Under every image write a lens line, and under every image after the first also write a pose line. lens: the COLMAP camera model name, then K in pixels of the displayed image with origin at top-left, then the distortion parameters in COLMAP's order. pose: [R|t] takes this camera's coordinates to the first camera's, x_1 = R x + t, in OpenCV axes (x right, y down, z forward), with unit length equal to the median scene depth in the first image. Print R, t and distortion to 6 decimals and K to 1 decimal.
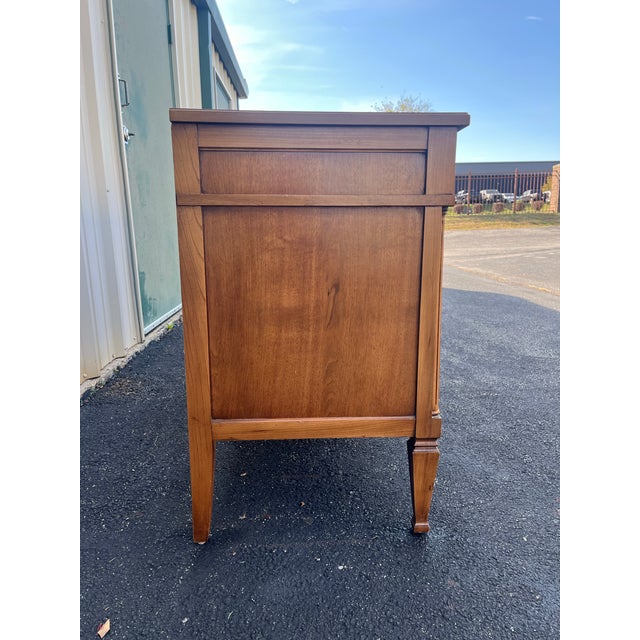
lens RADIAL K [[484.3, 0, 322.7], [0, 484.3, 318.4], [0, 0, 1]] dist [0.086734, -0.112160]
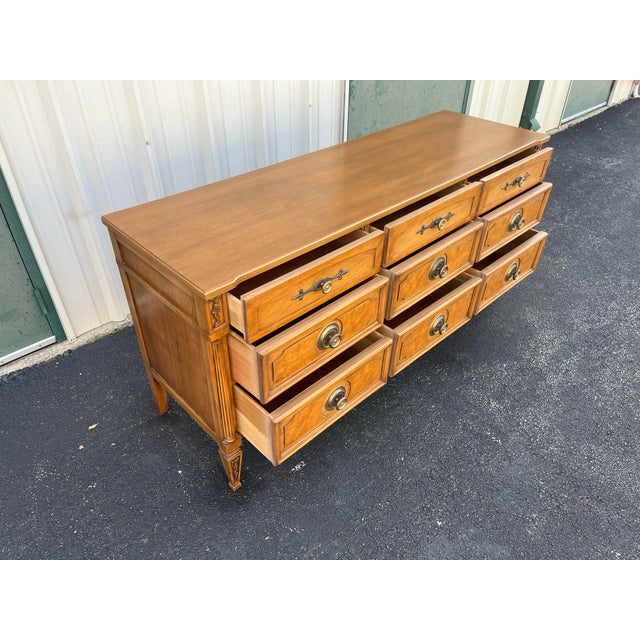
lens RADIAL K [[485.6, 0, 317.9], [0, 485.6, 322.6], [0, 0, 1]] dist [0.086673, -0.117673]
pose [[0.657414, 0.477892, -0.582603, 1.156832], [-0.167152, 0.846390, 0.505653, -0.956382], [0.734757, -0.235039, 0.636309, 0.347422]]
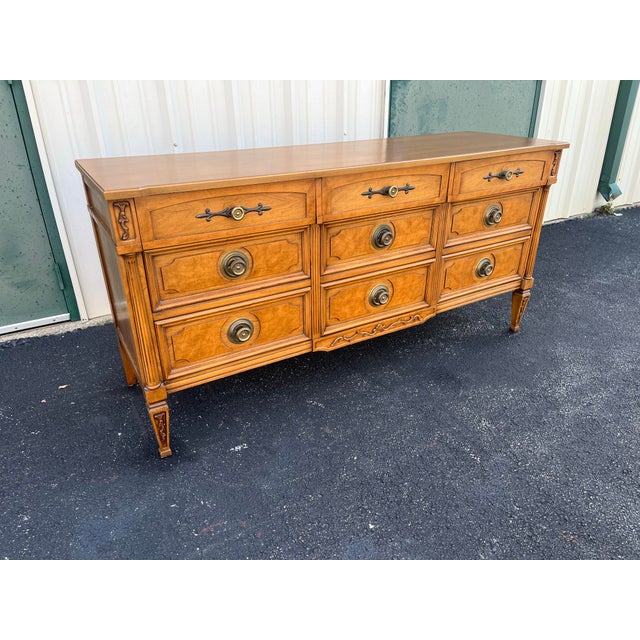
lens RADIAL K [[484.3, 0, 322.7], [0, 484.3, 318.4], [0, 0, 1]] dist [0.086734, -0.112160]
pose [[0.470099, 0.400018, -0.786761, 1.572793], [-0.172908, 0.915865, 0.362345, -0.621282], [0.865511, -0.034301, 0.499714, 0.761668]]
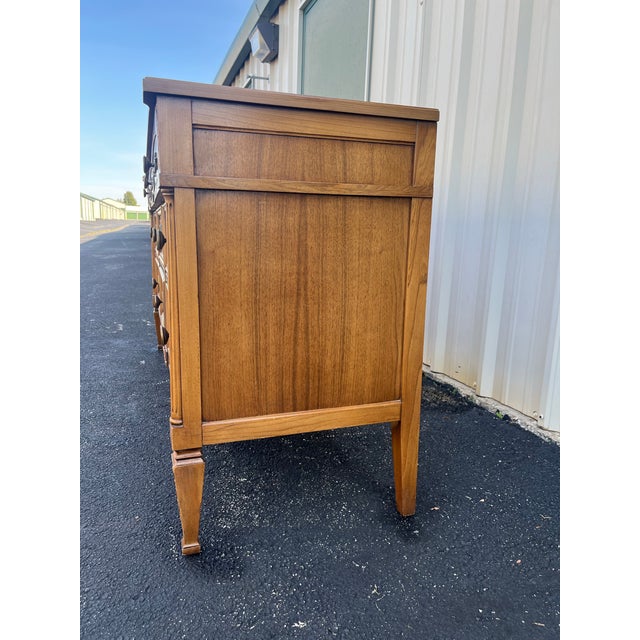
lens RADIAL K [[487.1, 0, 321.1], [0, 487.1, 318.6], [0, 0, 1]] dist [0.084647, -0.112771]
pose [[-0.959101, 0.037437, -0.280577, 0.132074], [-0.069367, 0.929907, 0.361195, -0.669782], [0.274432, 0.365886, -0.889278, 3.599680]]
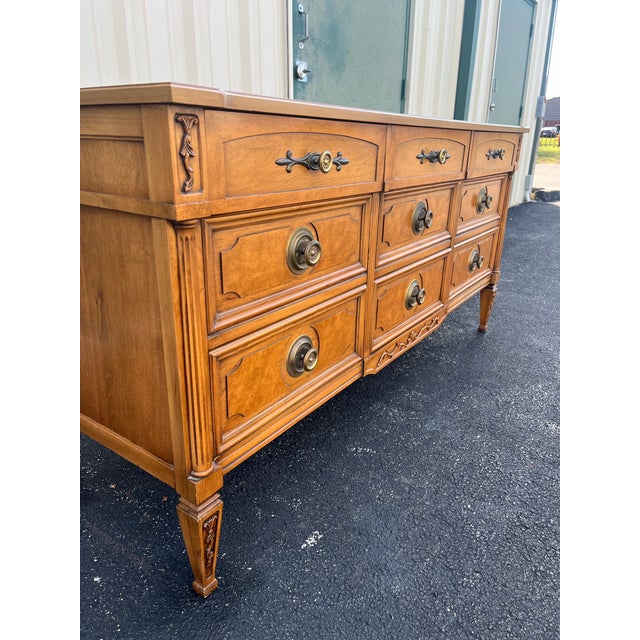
lens RADIAL K [[484.3, 0, 322.7], [0, 484.3, 318.4], [0, 0, 1]] dist [0.086734, -0.112160]
pose [[0.792260, 0.235620, -0.562856, 0.809356], [-0.146614, 0.968922, 0.199236, -0.249804], [0.592308, -0.075324, 0.802183, 0.520073]]
